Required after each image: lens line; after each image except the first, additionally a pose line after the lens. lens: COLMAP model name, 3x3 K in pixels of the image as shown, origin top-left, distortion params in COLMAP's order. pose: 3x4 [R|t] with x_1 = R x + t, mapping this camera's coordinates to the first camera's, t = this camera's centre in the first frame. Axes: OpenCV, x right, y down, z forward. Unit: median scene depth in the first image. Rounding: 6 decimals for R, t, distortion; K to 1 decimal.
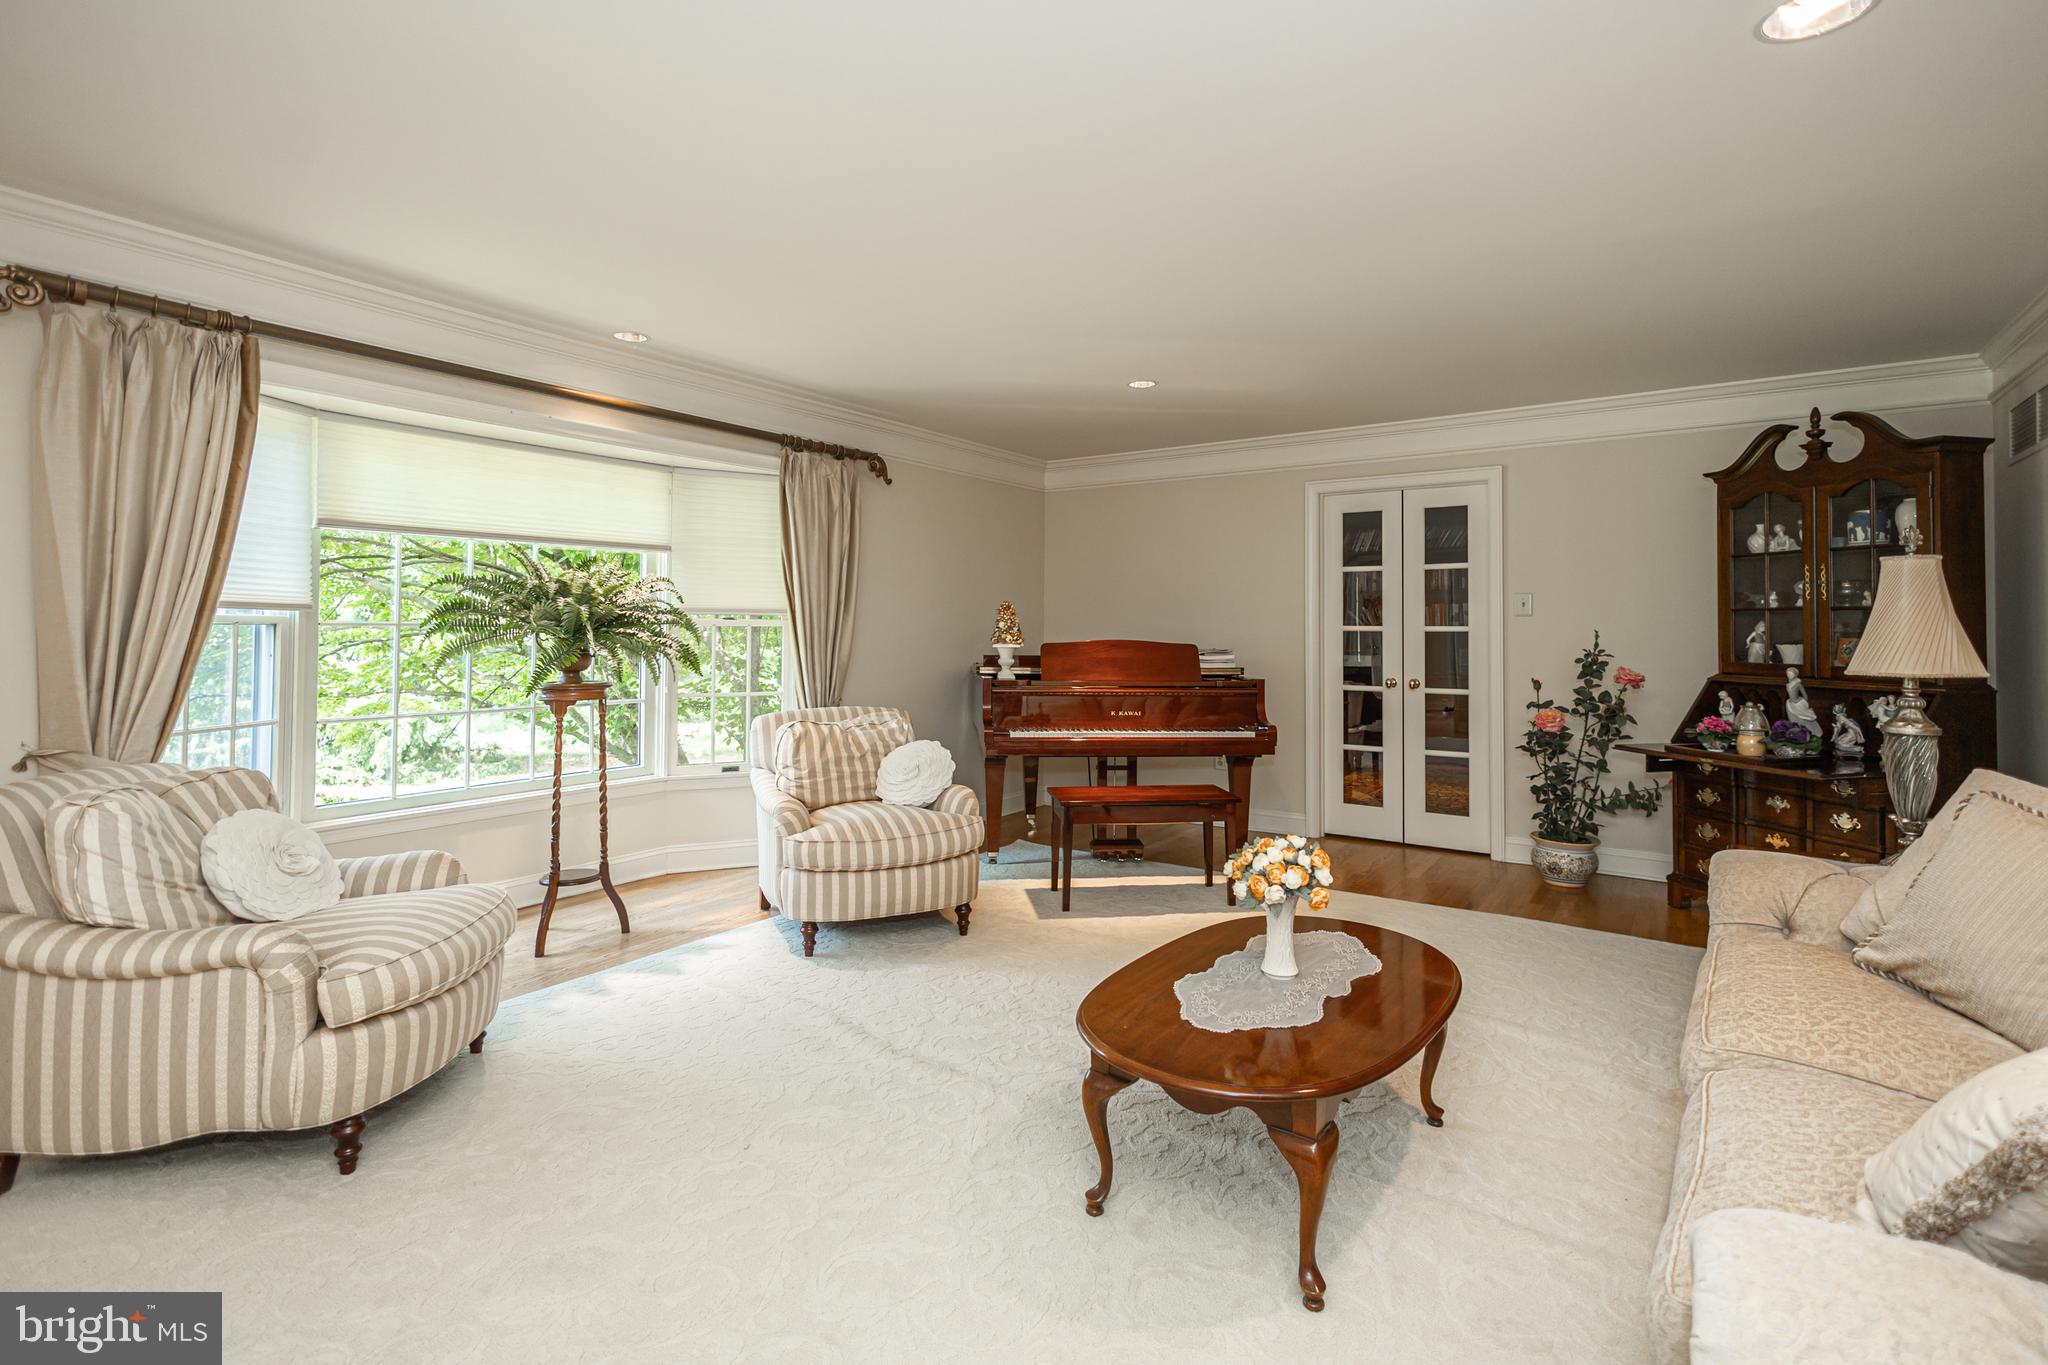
lens RADIAL K [[968.6, 0, 1021.7], [0, 968.6, 617.5], [0, 0, 1]] dist [0.000089, 0.000102]
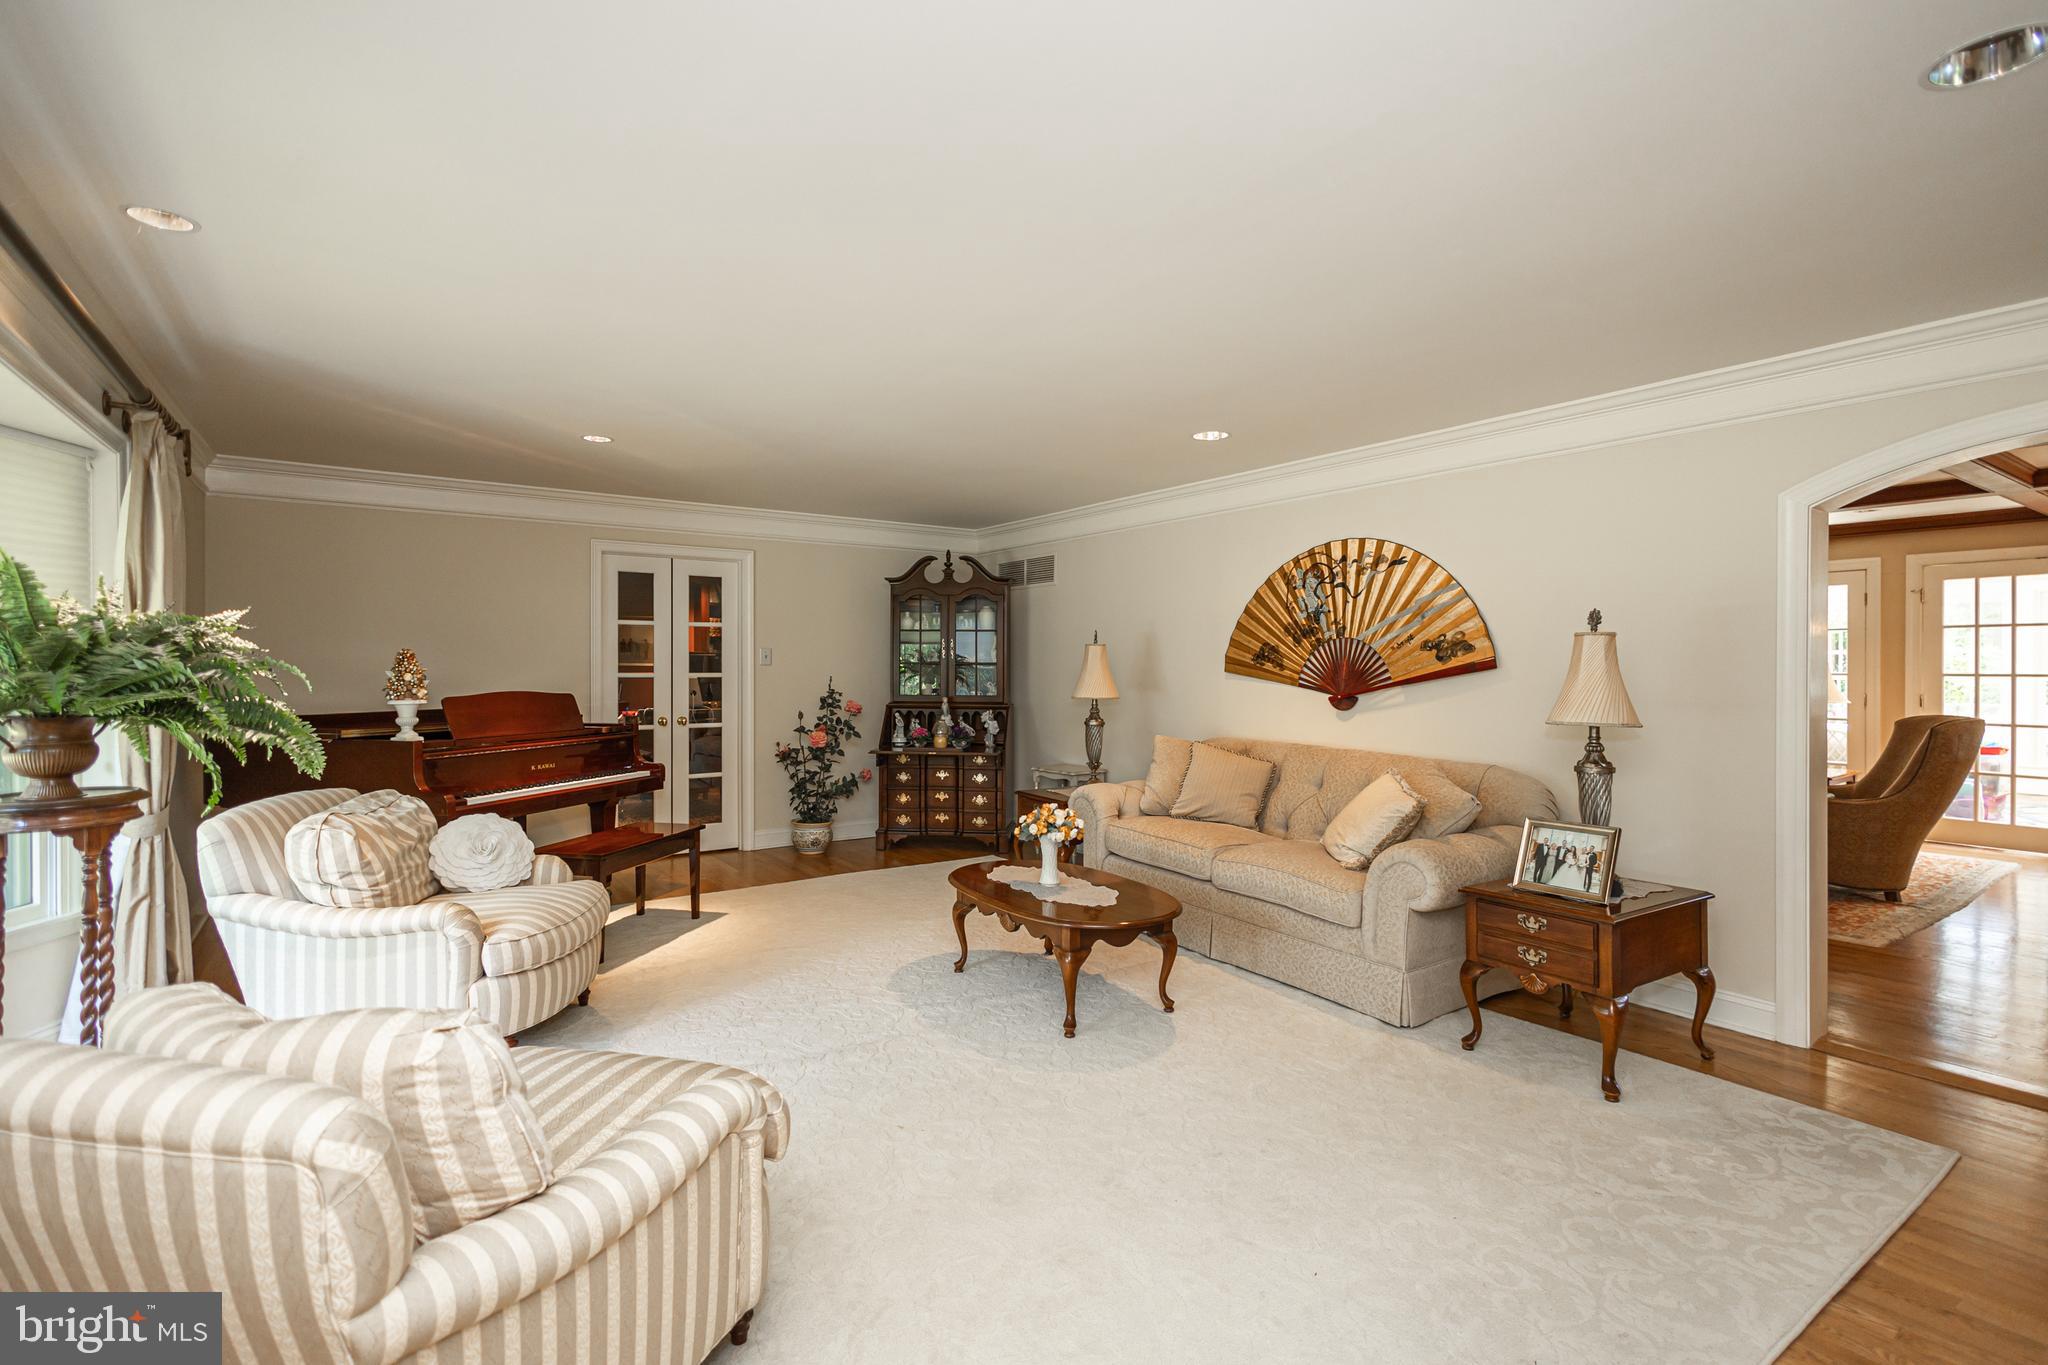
lens RADIAL K [[948.6, 0, 1024.0], [0, 948.6, 682.5], [0, 0, 1]] dist [-0.000920, -0.000101]
pose [[0.345350, -0.019346, 0.938275, -0.632713], [-0.012723, 0.999599, 0.025294, -0.016242], [-0.938388, -0.020673, 0.344965, 0.221588]]
